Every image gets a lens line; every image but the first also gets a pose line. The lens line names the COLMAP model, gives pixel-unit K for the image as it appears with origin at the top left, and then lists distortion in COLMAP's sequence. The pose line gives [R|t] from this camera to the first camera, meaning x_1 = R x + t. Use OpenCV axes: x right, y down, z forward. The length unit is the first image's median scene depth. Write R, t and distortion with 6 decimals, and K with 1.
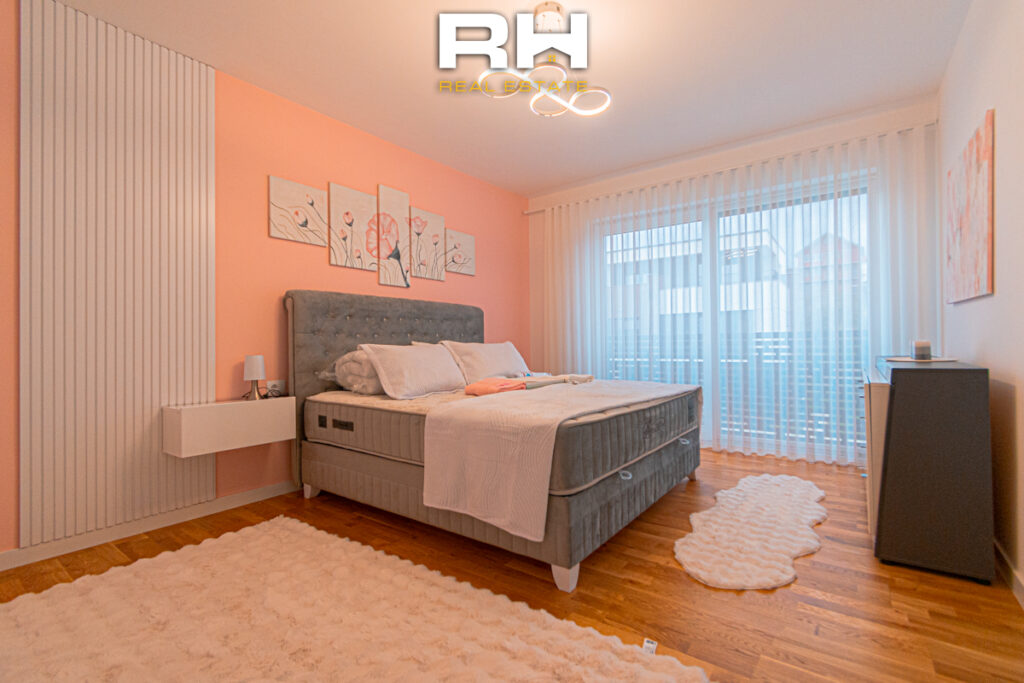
lens RADIAL K [[459.7, 0, 516.6], [0, 459.7, 347.6], [0, 0, 1]] dist [0.001490, 0.000083]
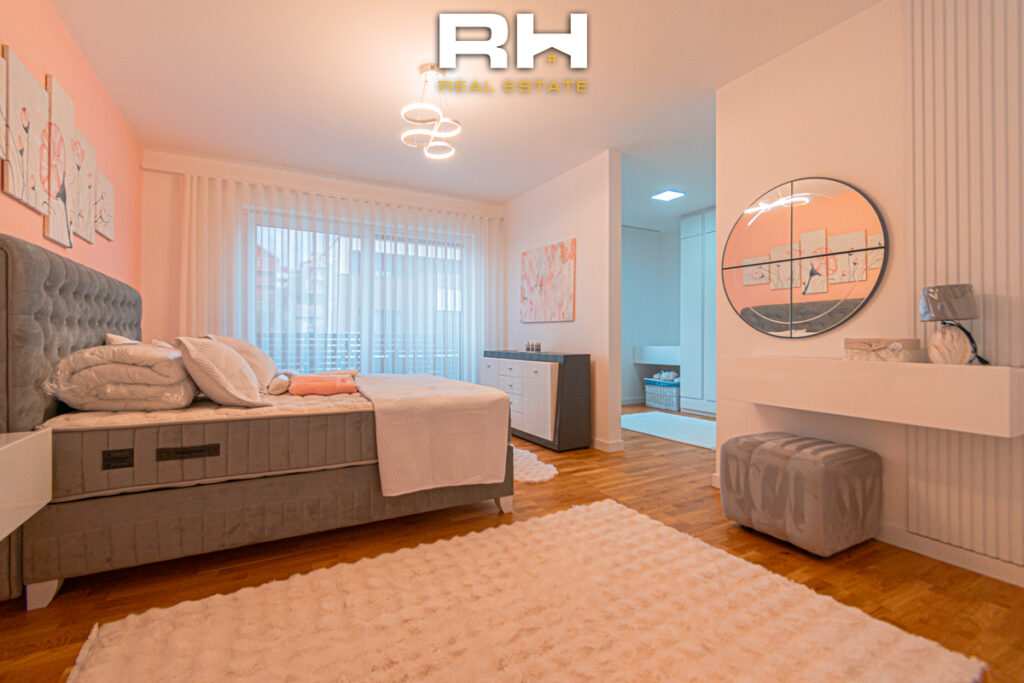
lens RADIAL K [[459.7, 0, 513.5], [0, 459.7, 338.3], [0, 0, 1]] dist [0.001490, 0.000083]
pose [[0.411089, 0.018790, 0.911402, -0.626231], [-0.000967, 0.999796, -0.020176, 0.006511], [-0.911595, 0.007413, 0.411023, 0.200230]]
